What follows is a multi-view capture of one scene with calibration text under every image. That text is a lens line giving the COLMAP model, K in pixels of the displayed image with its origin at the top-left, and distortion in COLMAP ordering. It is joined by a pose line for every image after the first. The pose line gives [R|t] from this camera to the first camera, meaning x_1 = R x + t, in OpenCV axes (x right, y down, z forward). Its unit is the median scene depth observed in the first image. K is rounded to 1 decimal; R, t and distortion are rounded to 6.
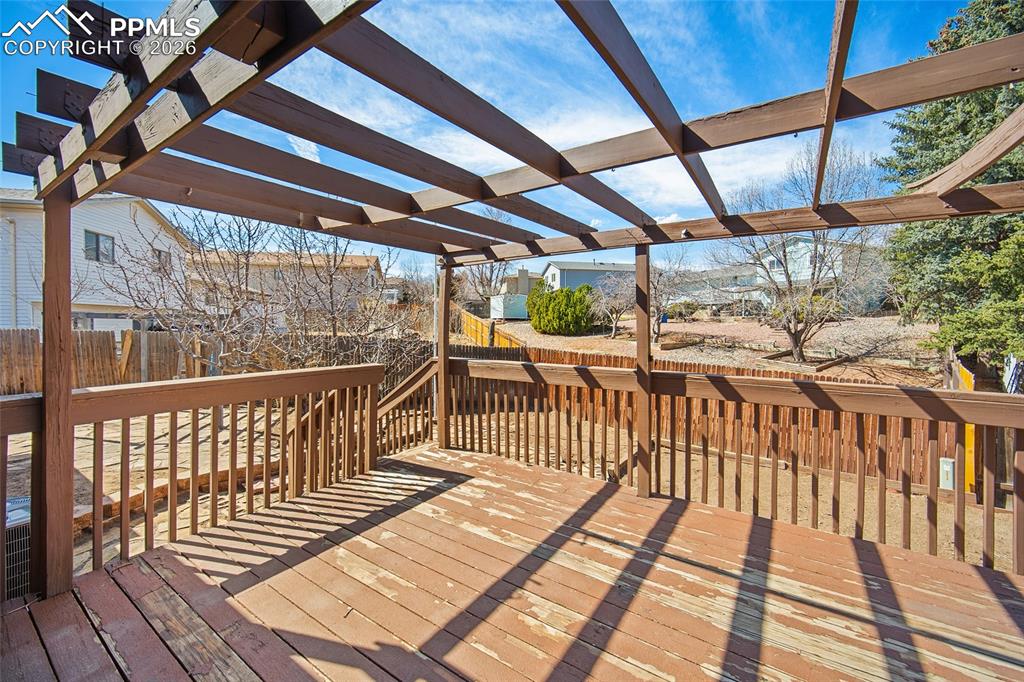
lens RADIAL K [[410.7, 0, 517.5], [0, 410.7, 330.1], [0, 0, 1]] dist [-0.003744, 0.001514]
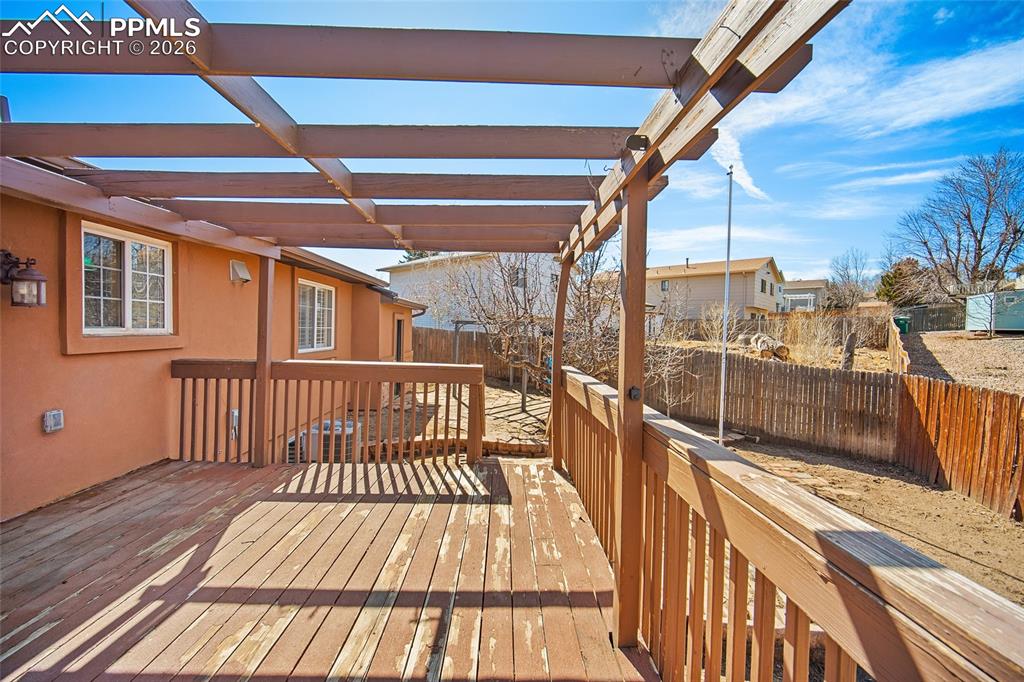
lens RADIAL K [[410.7, 0, 515.0], [0, 410.7, 338.6], [0, 0, 1]] dist [-0.003744, 0.001514]
pose [[0.570900, 0.034015, -0.820315, 0.717395], [-0.036305, 0.999210, 0.016167, -0.009550], [0.820217, 0.020552, 0.571683, 0.595983]]
